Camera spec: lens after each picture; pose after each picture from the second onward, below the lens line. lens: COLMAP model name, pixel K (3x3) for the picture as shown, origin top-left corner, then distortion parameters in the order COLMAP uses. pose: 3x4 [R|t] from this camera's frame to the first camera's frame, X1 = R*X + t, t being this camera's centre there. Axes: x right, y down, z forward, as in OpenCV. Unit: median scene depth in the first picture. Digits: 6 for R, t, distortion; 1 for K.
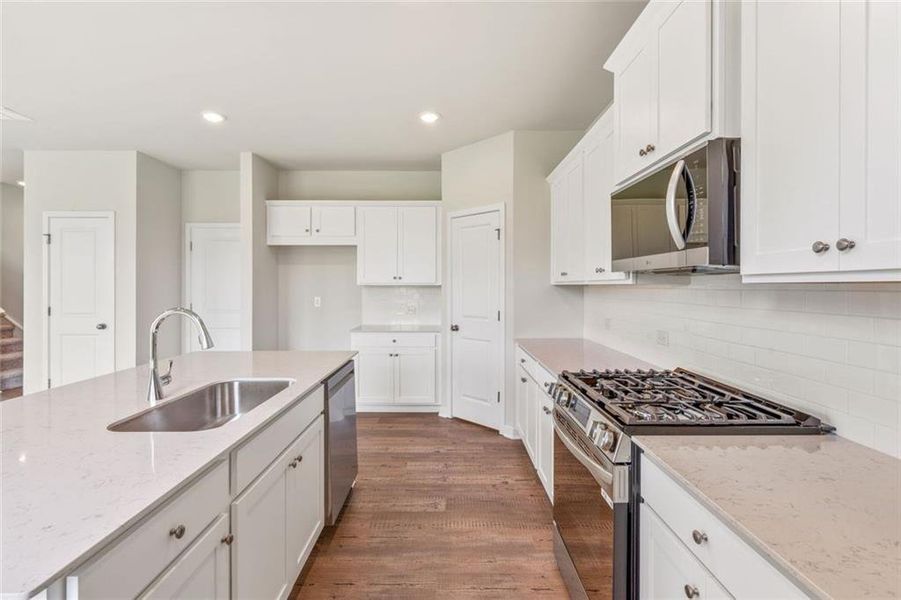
lens RADIAL K [[415.9, 0, 450.0], [0, 415.9, 292.8], [0, 0, 1]] dist [-0.000818, -0.000062]
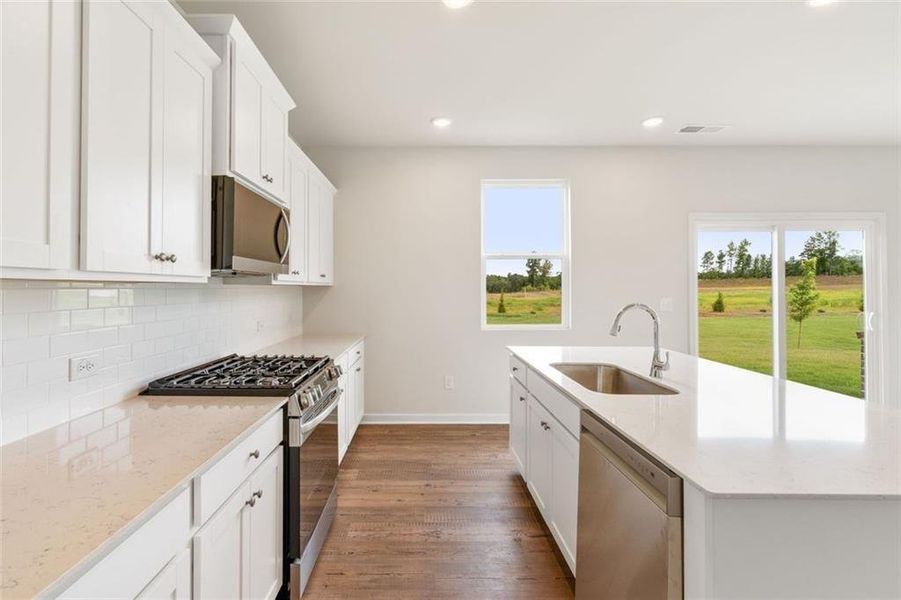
lens RADIAL K [[415.9, 0, 450.0], [0, 415.9, 292.8], [0, 0, 1]] dist [-0.000818, -0.000062]
pose [[-0.999058, -0.016531, -0.040133, -0.009608], [-0.017608, 0.999491, 0.026620, -0.019014], [0.039673, 0.027302, -0.998840, 1.092471]]
